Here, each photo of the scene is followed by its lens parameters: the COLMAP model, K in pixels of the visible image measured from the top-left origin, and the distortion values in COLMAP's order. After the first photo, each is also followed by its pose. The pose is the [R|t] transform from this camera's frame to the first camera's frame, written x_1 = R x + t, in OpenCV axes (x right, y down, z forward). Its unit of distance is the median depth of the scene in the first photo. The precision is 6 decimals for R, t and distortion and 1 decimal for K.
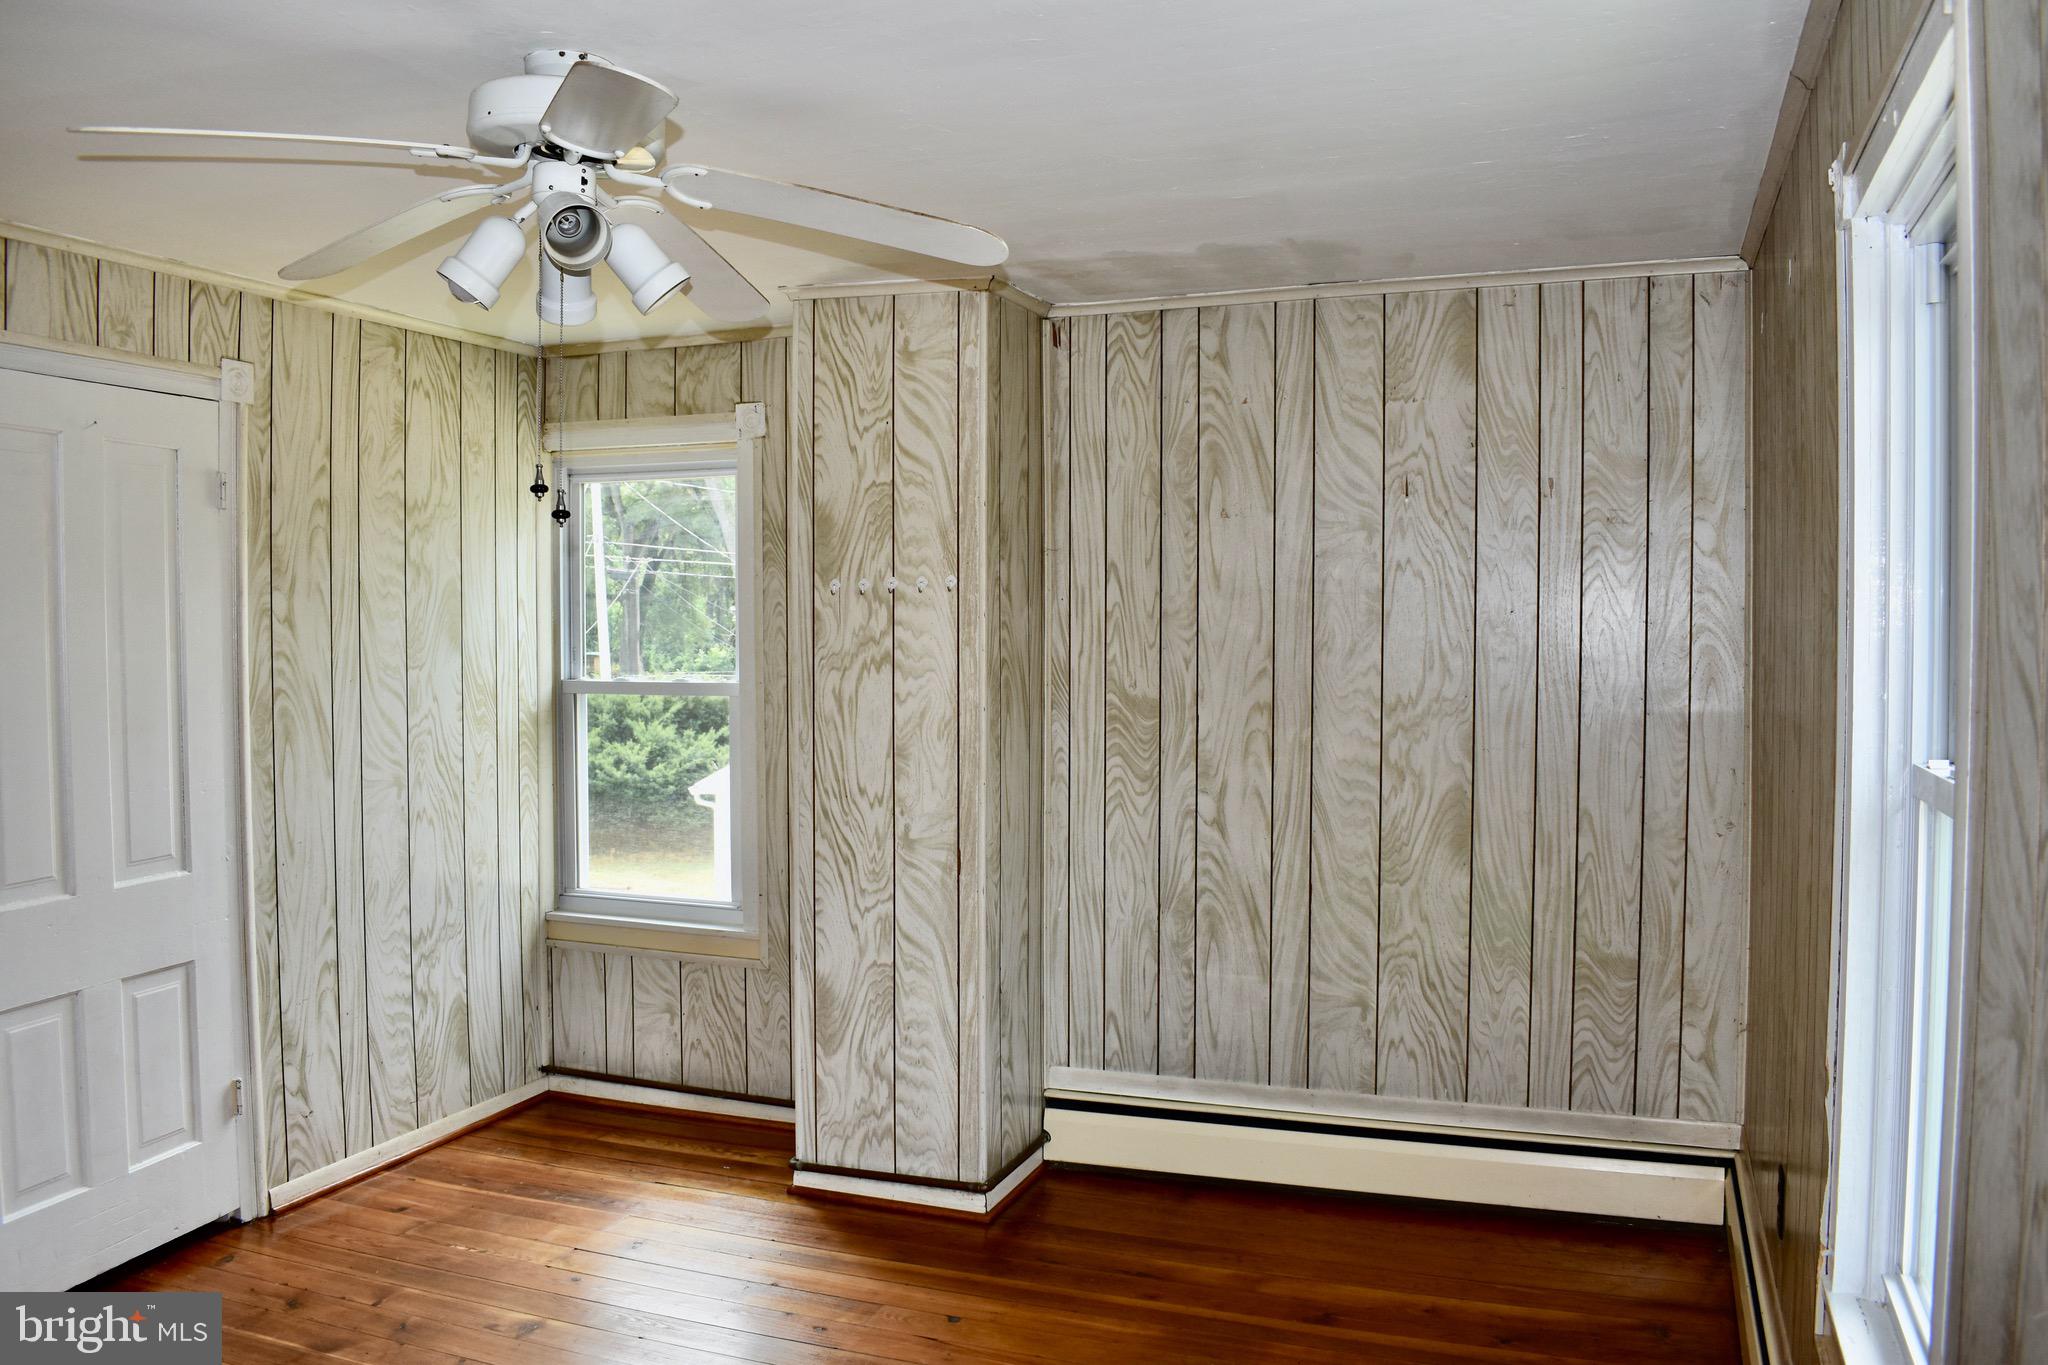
lens RADIAL K [[1600.8, 0, 1019.9], [0, 1600.8, 683.0], [0, 0, 1]] dist [-0.101466, 0.024303]
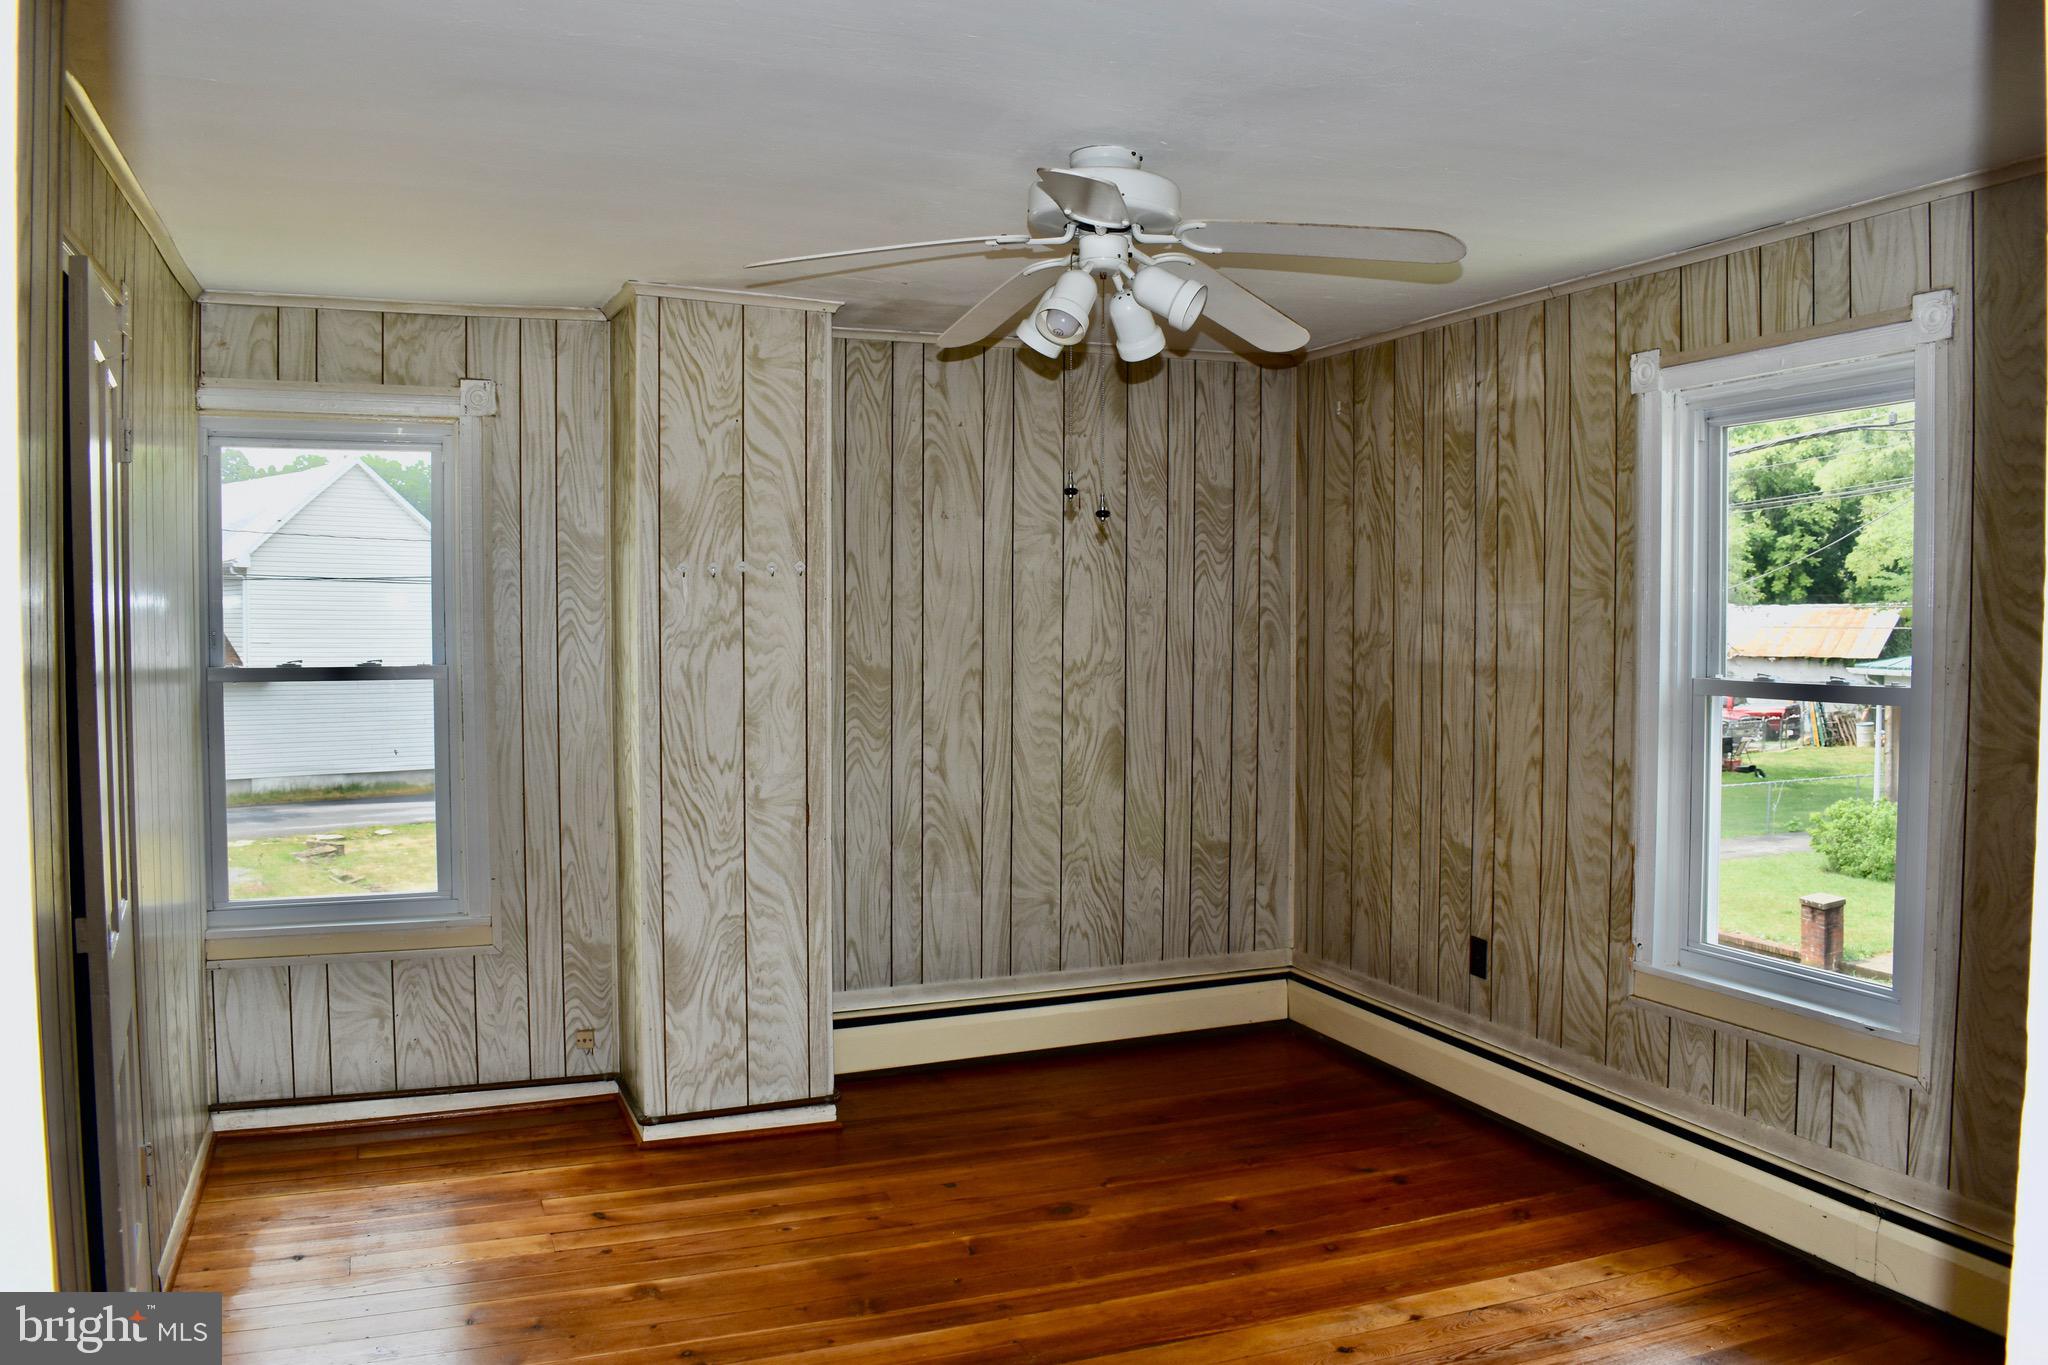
lens RADIAL K [[1600.8, 0, 1037.3], [0, 1600.8, 680.2], [0, 0, 1]] dist [-0.101466, 0.024303]
pose [[0.730009, -0.027166, 0.682898, -0.667506], [0.023035, 0.999620, 0.015142, 0.003123], [-0.683049, 0.004677, 0.730357, 0.060850]]
